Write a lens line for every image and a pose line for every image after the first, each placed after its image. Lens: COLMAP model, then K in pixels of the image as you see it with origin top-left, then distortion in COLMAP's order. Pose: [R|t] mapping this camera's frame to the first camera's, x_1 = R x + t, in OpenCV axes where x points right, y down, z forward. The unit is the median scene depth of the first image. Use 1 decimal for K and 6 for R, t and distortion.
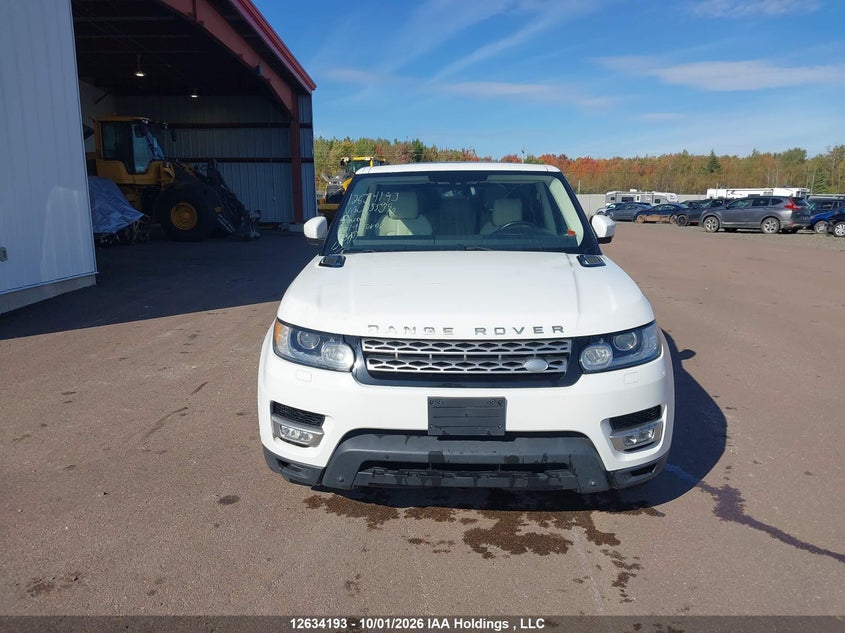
lens RADIAL K [[636.6, 0, 422.5], [0, 636.6, 316.5], [0, 0, 1]] dist [0.047915, -0.059621]
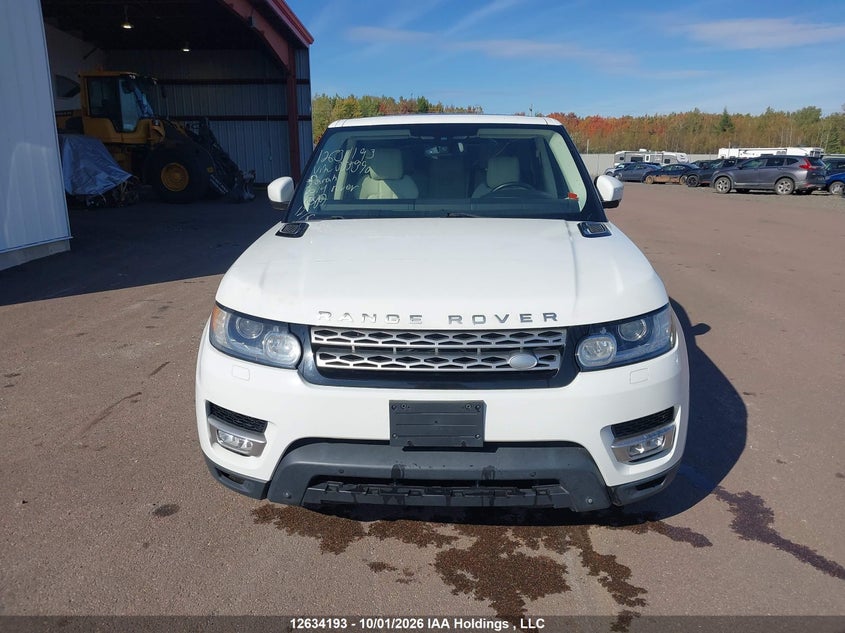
lens RADIAL K [[636.6, 0, 422.5], [0, 636.6, 316.5], [0, 0, 1]] dist [0.047915, -0.059621]
pose [[0.999961, 0.001540, -0.008702, 0.049398], [-0.001021, 0.998241, 0.059277, -0.025504], [0.008778, -0.059266, 0.998204, 0.162033]]
